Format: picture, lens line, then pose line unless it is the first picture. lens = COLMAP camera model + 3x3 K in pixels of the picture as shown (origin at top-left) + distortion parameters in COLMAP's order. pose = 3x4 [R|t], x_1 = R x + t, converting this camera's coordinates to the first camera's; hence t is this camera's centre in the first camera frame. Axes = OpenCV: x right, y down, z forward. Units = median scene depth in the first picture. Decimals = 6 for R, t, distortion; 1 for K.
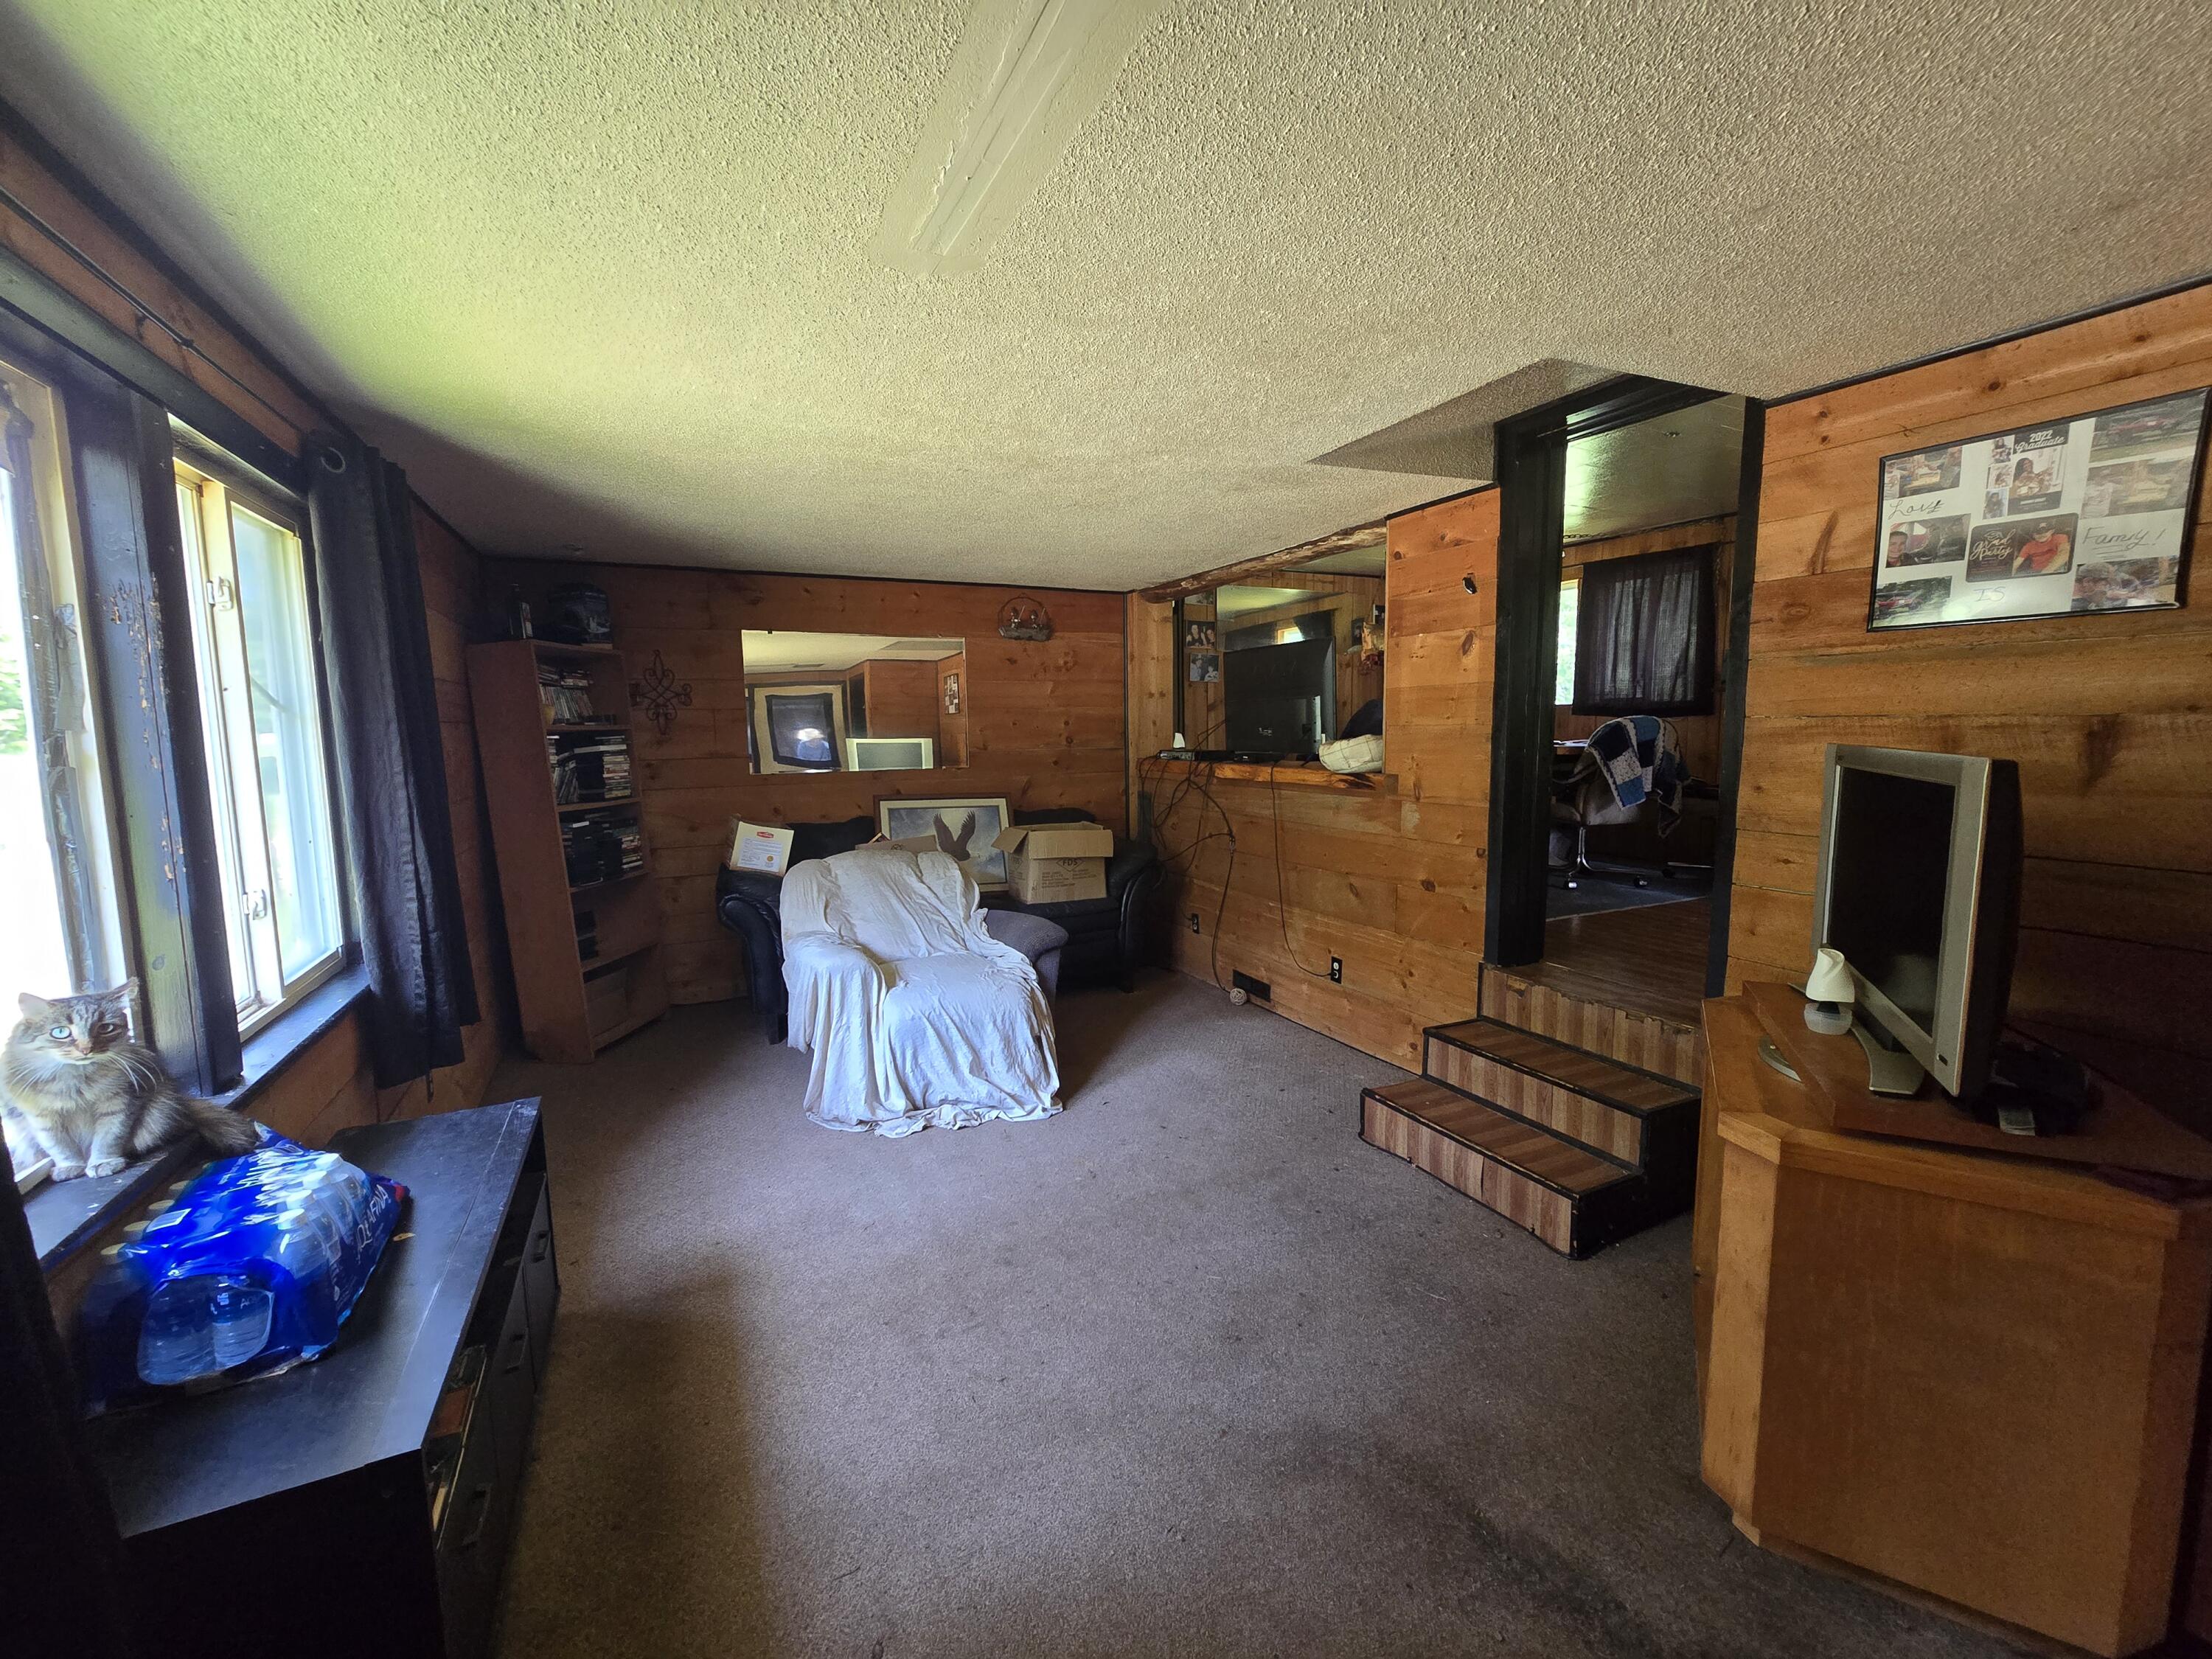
lens RADIAL K [[910.2, 0, 1098.5], [0, 910.2, 825.2], [0, 0, 1]] dist [-0.000795, 0.000086]
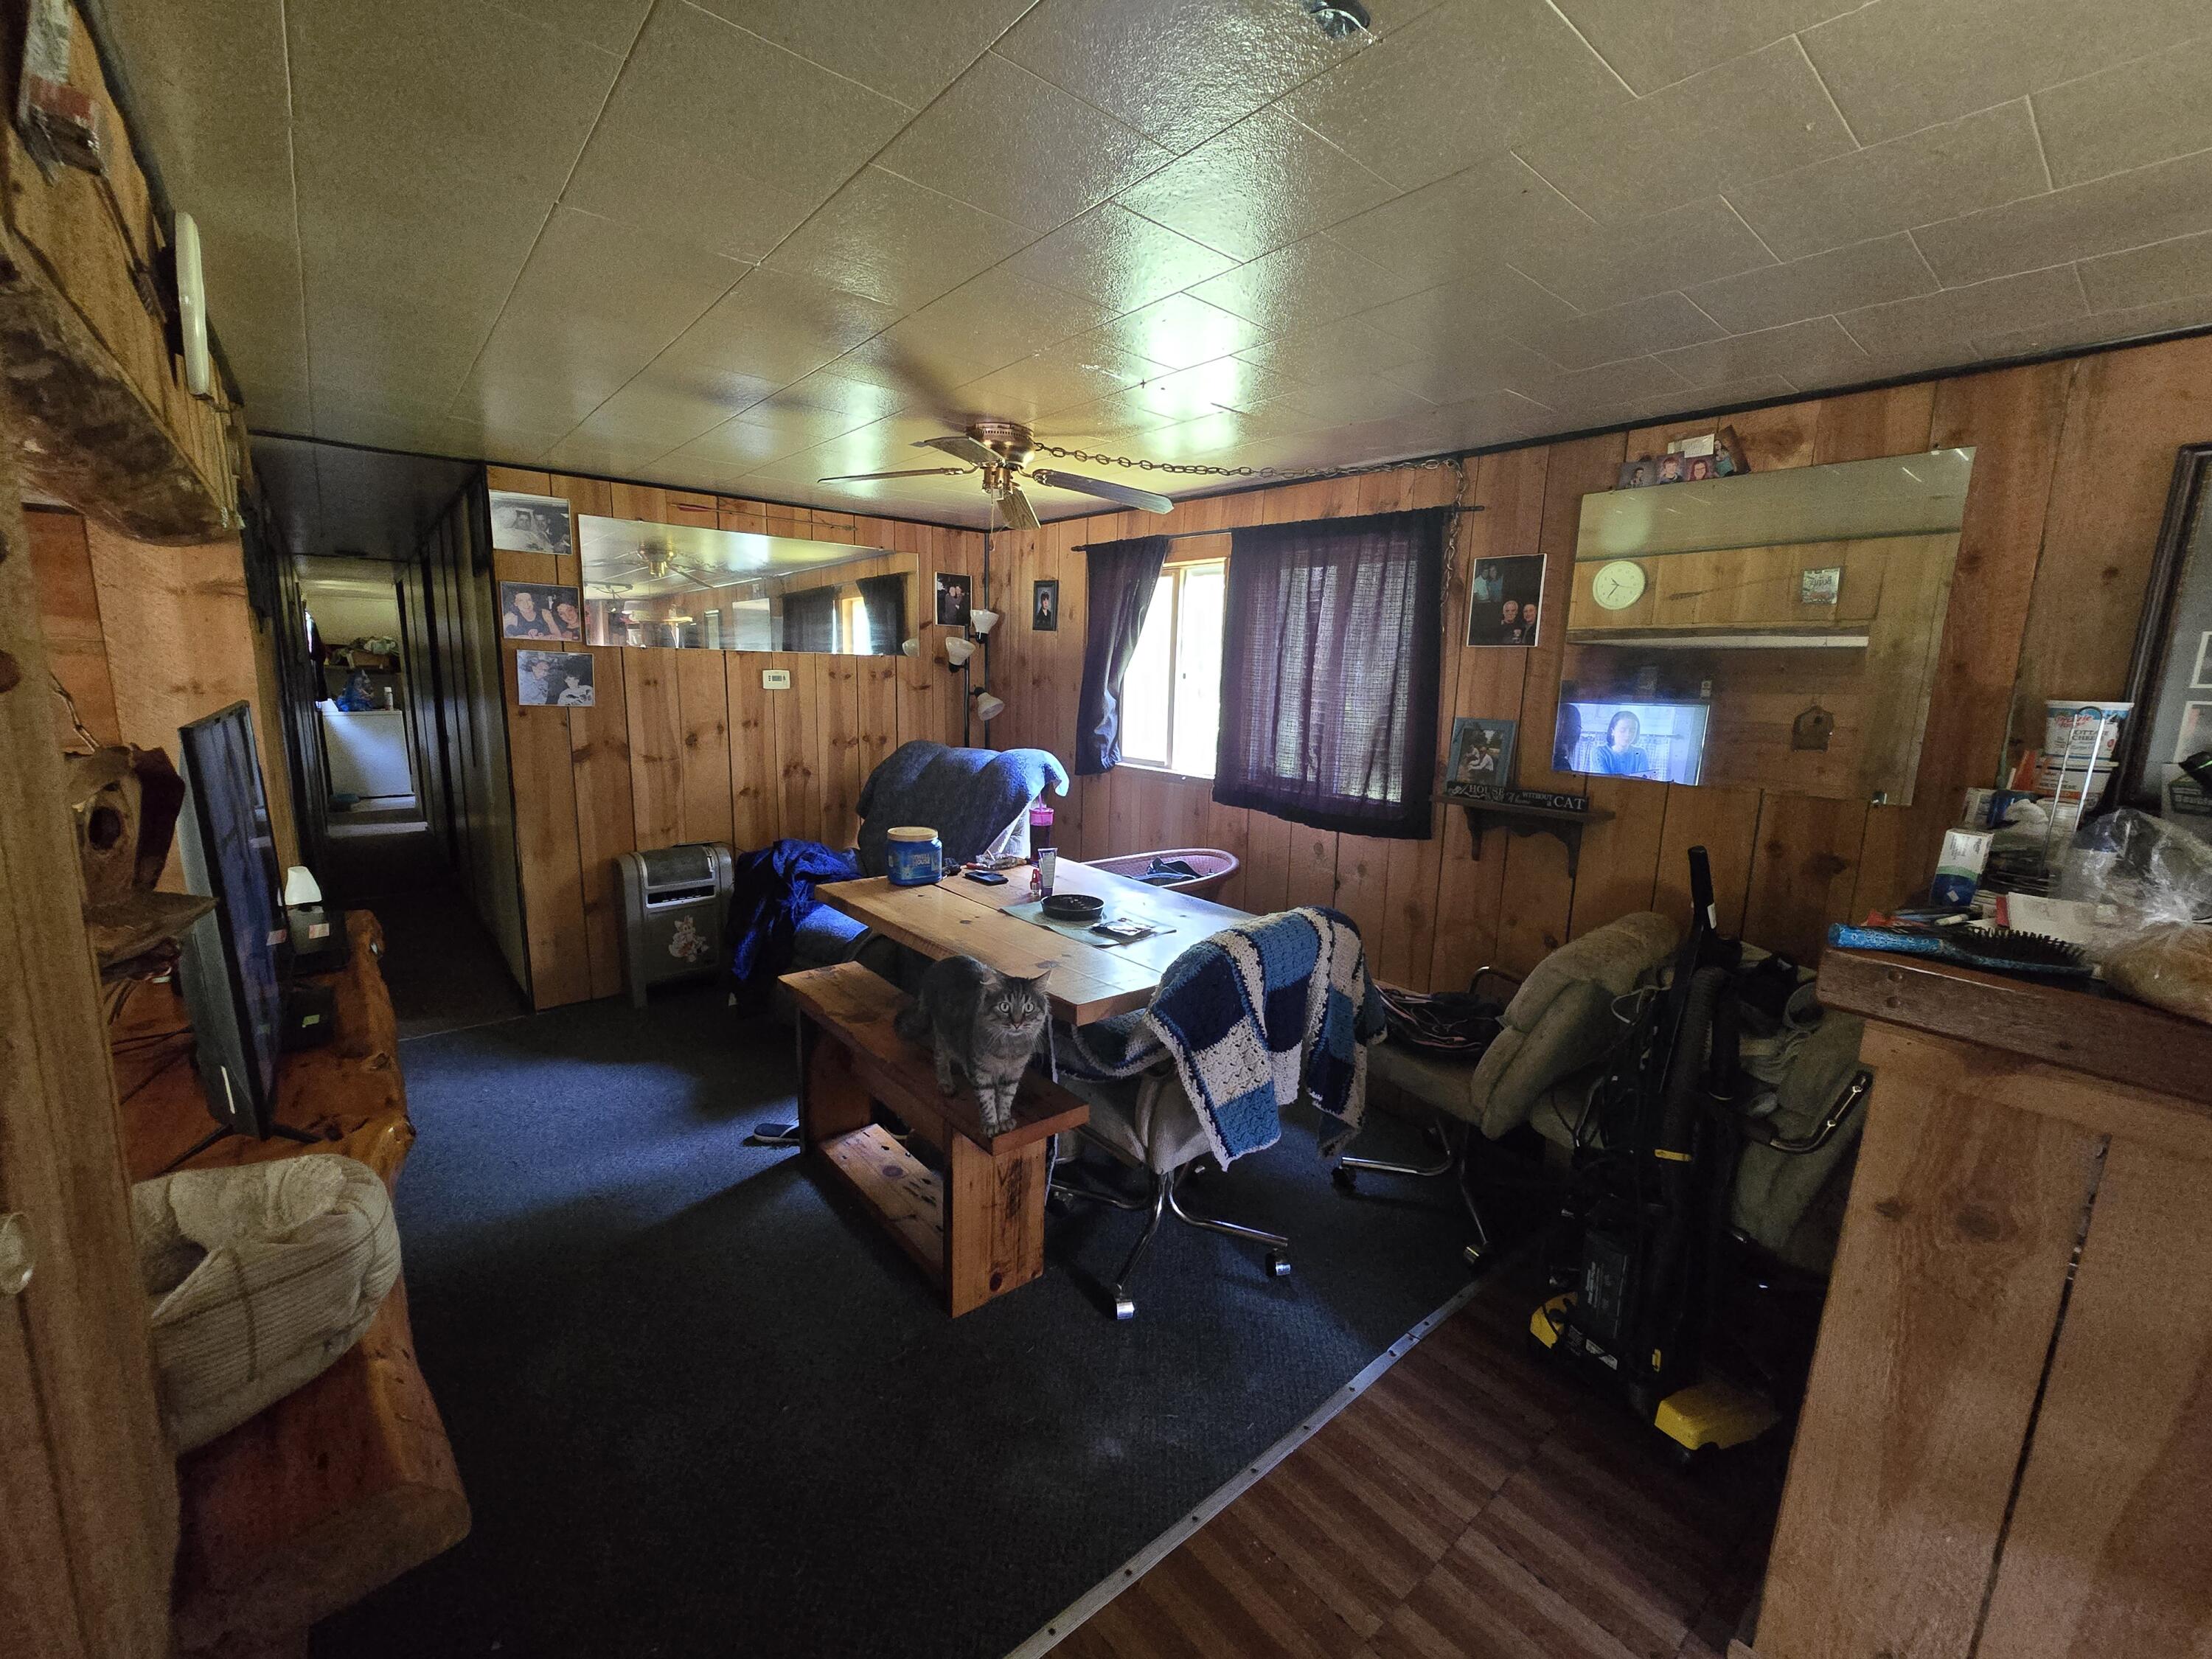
lens RADIAL K [[892.5, 0, 1096.9], [0, 892.5, 831.3], [0, 0, 1]] dist [0.000627, 0.000086]
pose [[0.968734, -0.004440, 0.248064, 0.410491], [-0.013074, 0.997537, 0.068910, -0.181587], [-0.247759, -0.069999, 0.966290, 0.625785]]
